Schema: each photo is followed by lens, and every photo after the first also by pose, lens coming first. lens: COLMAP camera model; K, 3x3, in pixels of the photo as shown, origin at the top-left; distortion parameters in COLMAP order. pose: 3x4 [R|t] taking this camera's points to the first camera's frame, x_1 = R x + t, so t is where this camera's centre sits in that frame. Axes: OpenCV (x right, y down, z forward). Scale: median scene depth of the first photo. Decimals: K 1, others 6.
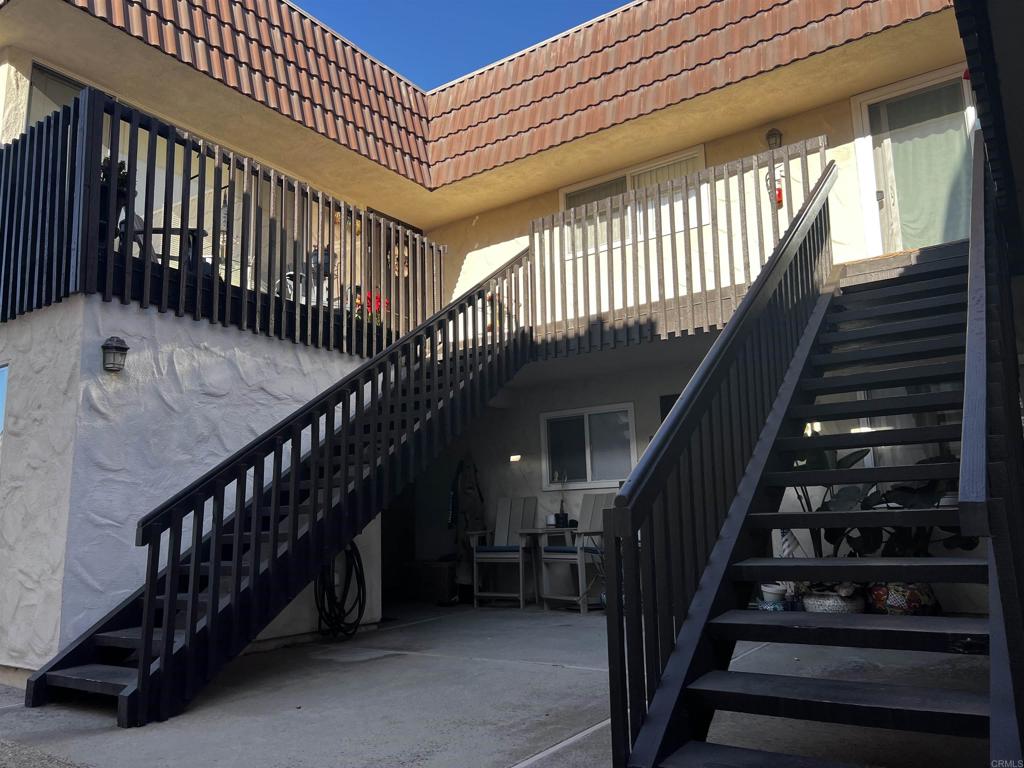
lens RADIAL K [[763.1, 0, 513.5], [0, 763.1, 389.2], [0, 0, 1]] dist [0.050909, -0.037309]
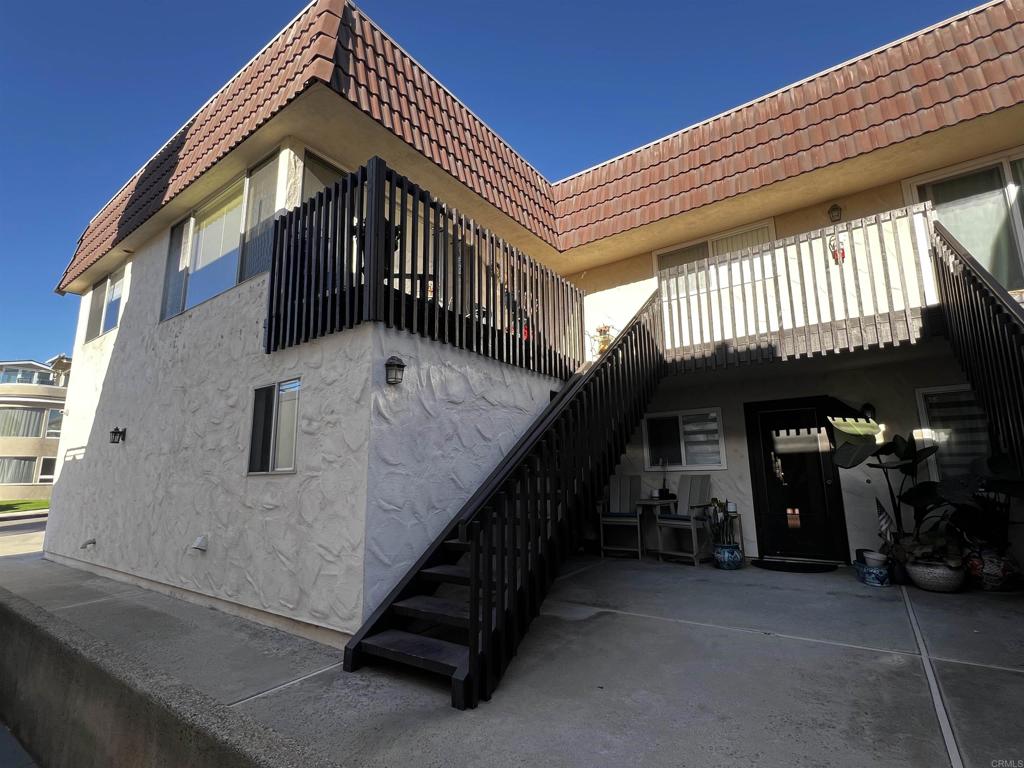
lens RADIAL K [[480.9, 0, 513.4], [0, 480.9, 387.5], [0, 0, 1]] dist [0.005843, 0.000614]
pose [[0.999911, 0.006343, -0.011717, -0.262241], [-0.006443, 0.999942, -0.008595, -0.010233], [0.011661, 0.008670, 0.999894, 0.191690]]
